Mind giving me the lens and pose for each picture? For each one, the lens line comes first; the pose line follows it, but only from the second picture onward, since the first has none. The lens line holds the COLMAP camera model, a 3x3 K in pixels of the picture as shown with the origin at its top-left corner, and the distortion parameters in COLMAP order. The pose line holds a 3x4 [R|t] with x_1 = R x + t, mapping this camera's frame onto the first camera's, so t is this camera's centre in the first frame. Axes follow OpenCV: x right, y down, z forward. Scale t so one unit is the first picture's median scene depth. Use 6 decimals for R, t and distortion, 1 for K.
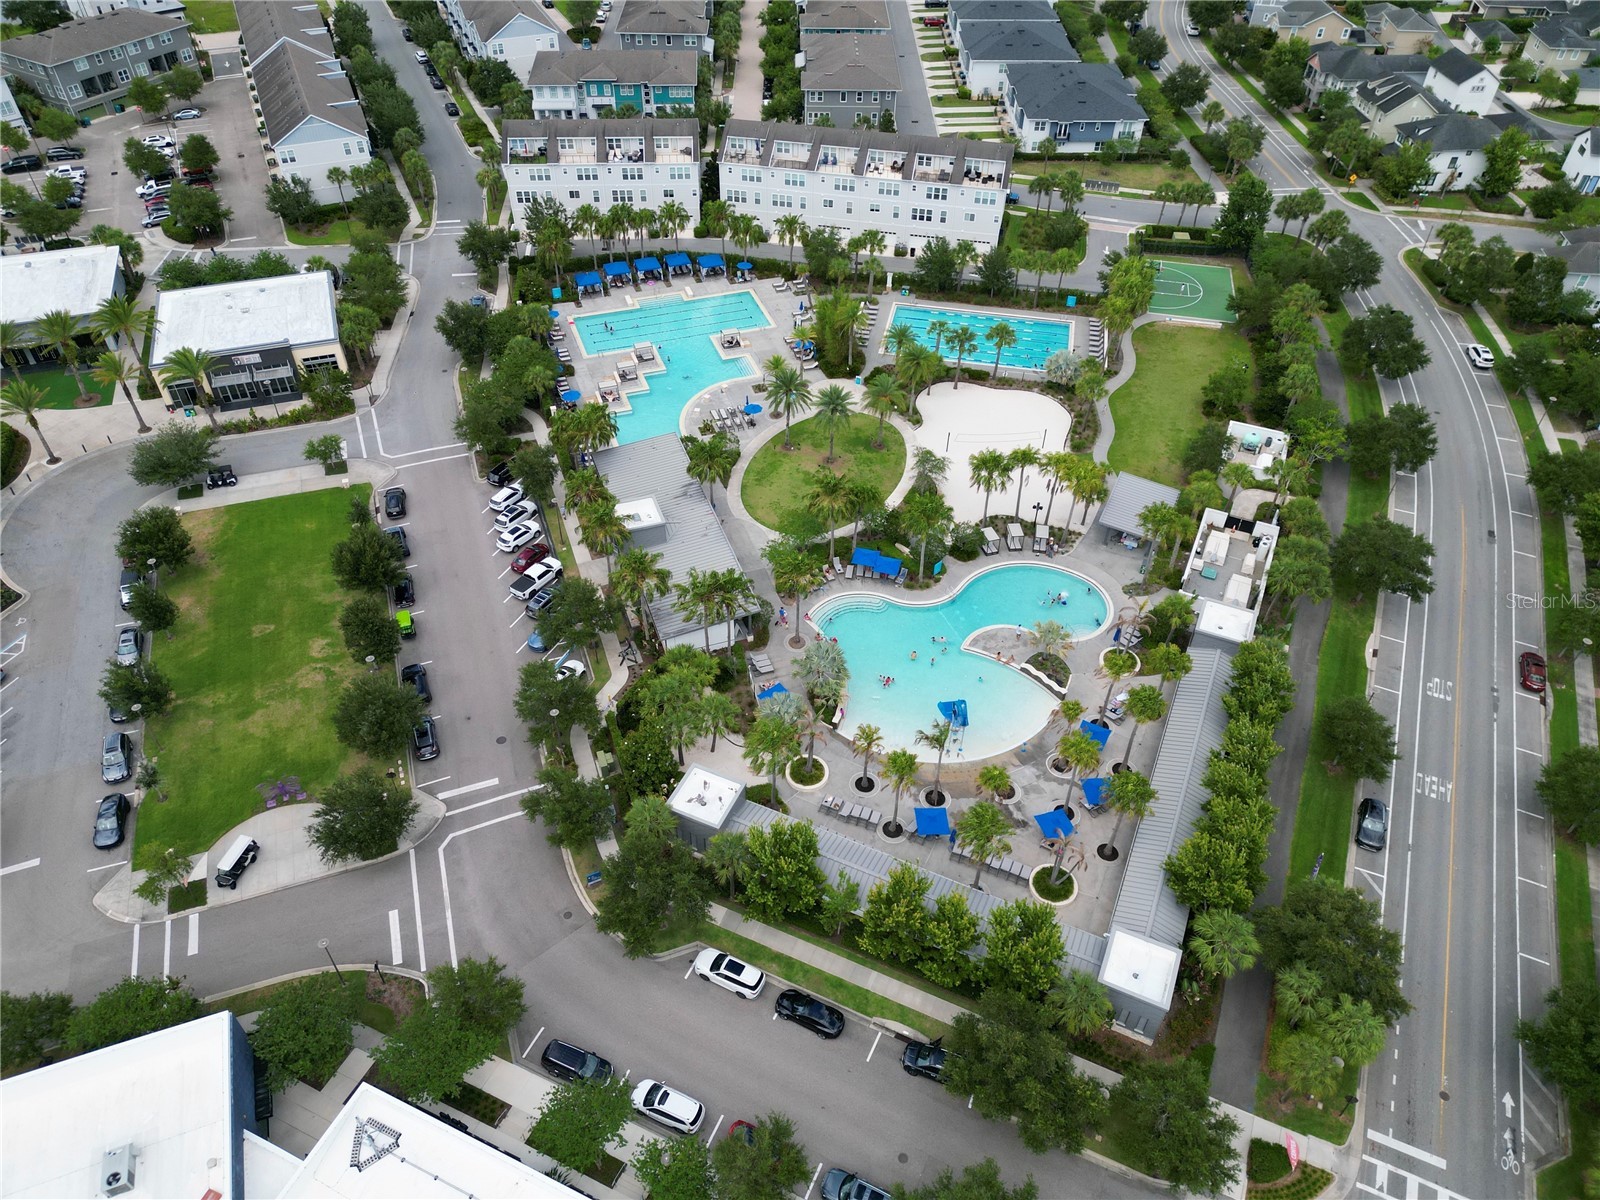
lens RADIAL K [[1117.5, 0, 841.5], [0, 1117.5, 601.8], [0, 0, 1]] dist [0.035504, -0.046789]
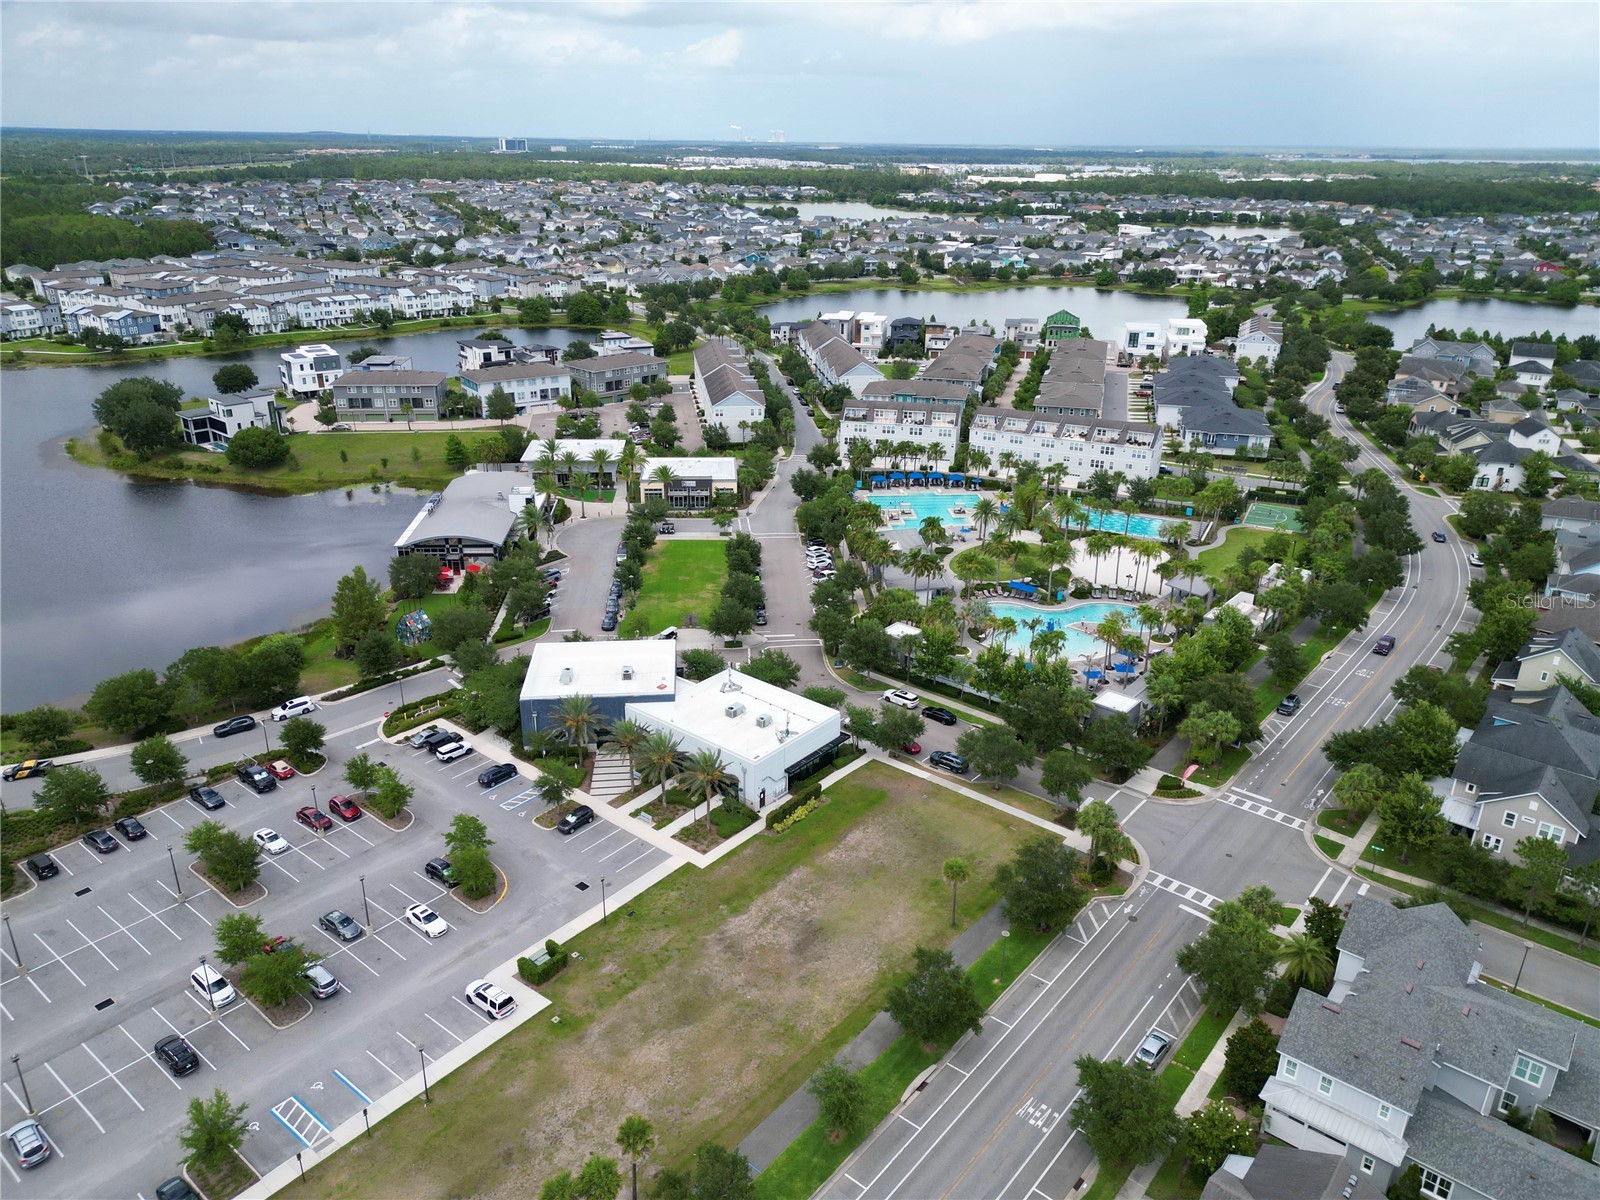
lens RADIAL K [[1116.7, 0, 800.0], [0, 1116.7, 600.0], [0, 0, 1]] dist [0.002338, -0.054926]
pose [[0.957029, 0.094856, -0.274039, 0.120353], [-0.188245, 0.922034, -0.338257, 0.426424], [0.220588, 0.375308, 0.900269, -0.403420]]
